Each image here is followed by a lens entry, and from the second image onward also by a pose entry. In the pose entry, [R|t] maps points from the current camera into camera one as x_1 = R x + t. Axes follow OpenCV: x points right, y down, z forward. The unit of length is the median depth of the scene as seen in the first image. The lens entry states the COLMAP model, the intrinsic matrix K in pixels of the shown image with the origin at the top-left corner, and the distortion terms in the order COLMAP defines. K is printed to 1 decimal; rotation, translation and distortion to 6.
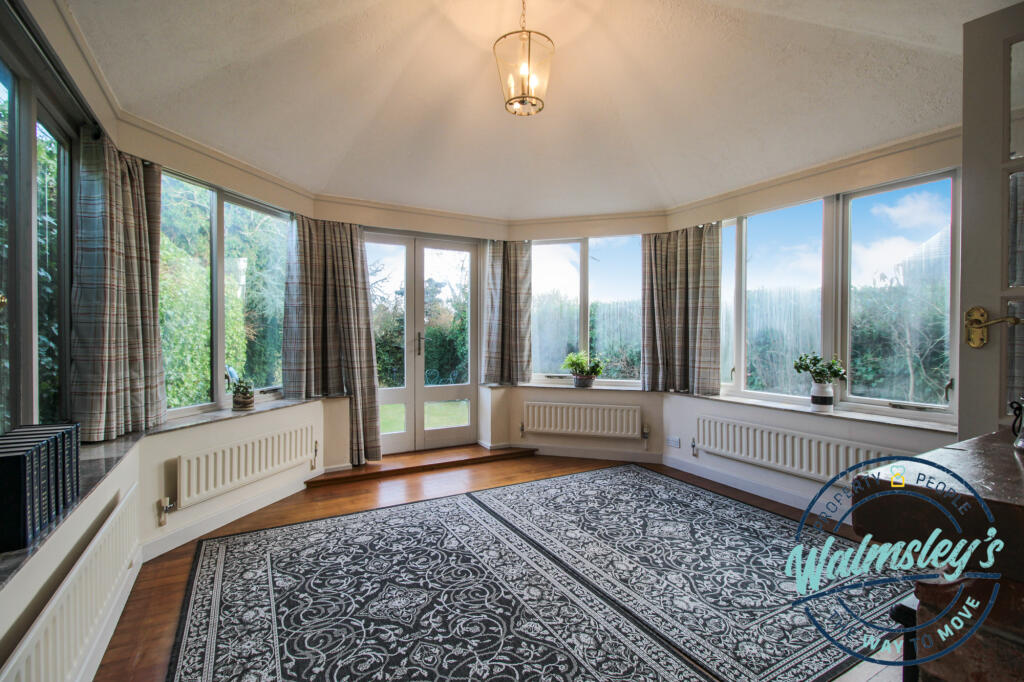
lens RADIAL K [[472.9, 0, 511.6], [0, 472.9, 340.9], [0, 0, 1]] dist [0.000342, -0.002053]
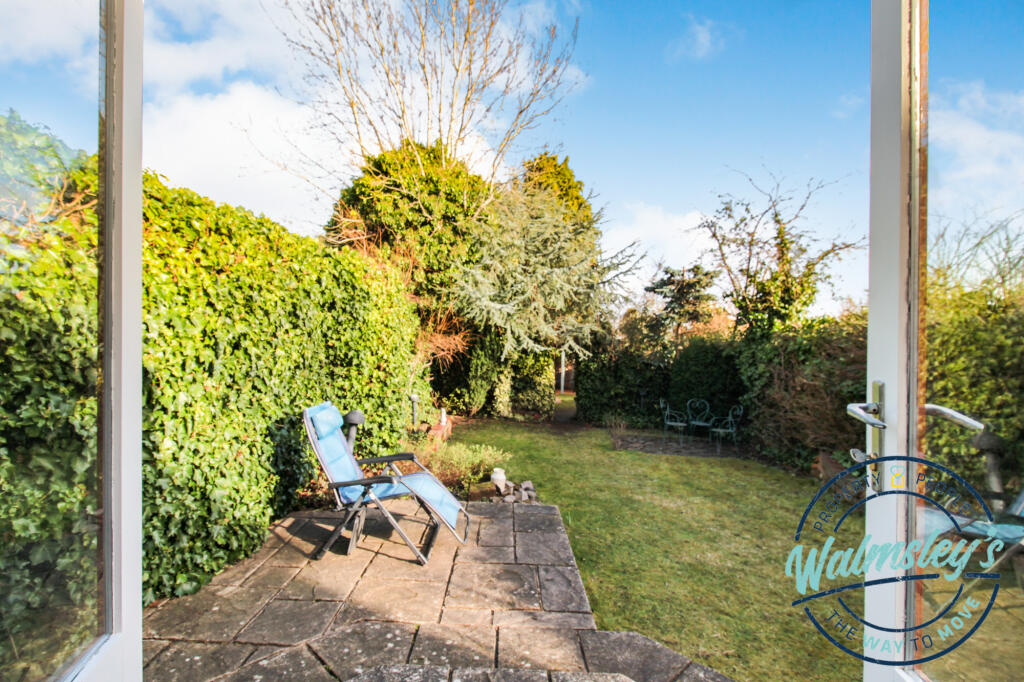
lens RADIAL K [[472.9, 0, 512.9], [0, 472.9, 346.4], [0, 0, 1]] dist [0.000342, -0.002053]
pose [[0.866529, -0.002837, -0.499118, -0.063079], [-0.005022, 0.999884, -0.014403, -0.004382], [0.499101, 0.014987, 0.866414, 0.292582]]
